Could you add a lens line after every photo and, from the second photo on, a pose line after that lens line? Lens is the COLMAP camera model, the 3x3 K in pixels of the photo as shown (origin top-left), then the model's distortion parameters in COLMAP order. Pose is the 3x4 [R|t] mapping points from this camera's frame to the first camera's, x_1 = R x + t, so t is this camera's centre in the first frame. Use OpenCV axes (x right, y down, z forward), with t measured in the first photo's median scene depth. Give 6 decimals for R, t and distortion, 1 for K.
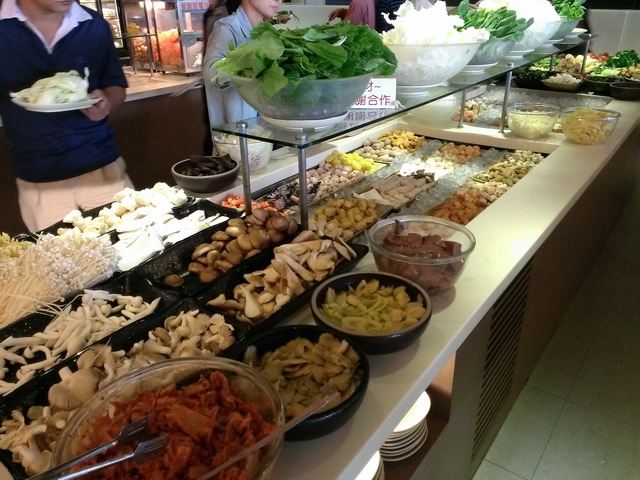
lens RADIAL K [[513.3, 0, 320.0], [0, 513.3, 240.0], [0, 0, 1]] dist [0.007549, -0.016385]
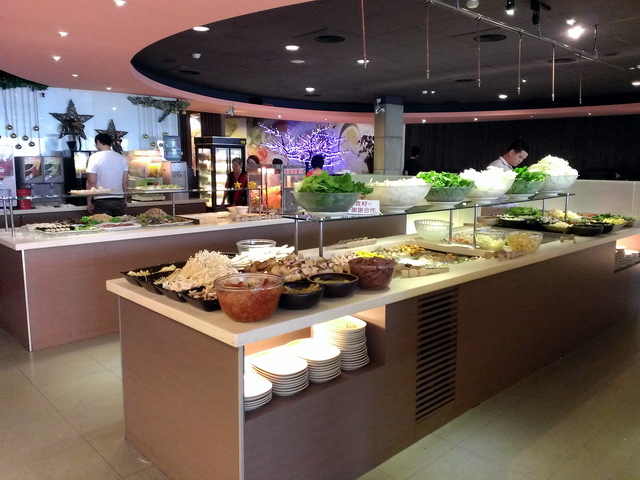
lens RADIAL K [[513.3, 0, 320.0], [0, 513.3, 240.0], [0, 0, 1]] dist [0.007549, -0.016385]
pose [[0.981334, 0.042716, -0.187508, 0.121377], [-0.099269, 0.947595, -0.303660, 0.179009], [0.164711, 0.316606, 0.934147, -0.324616]]
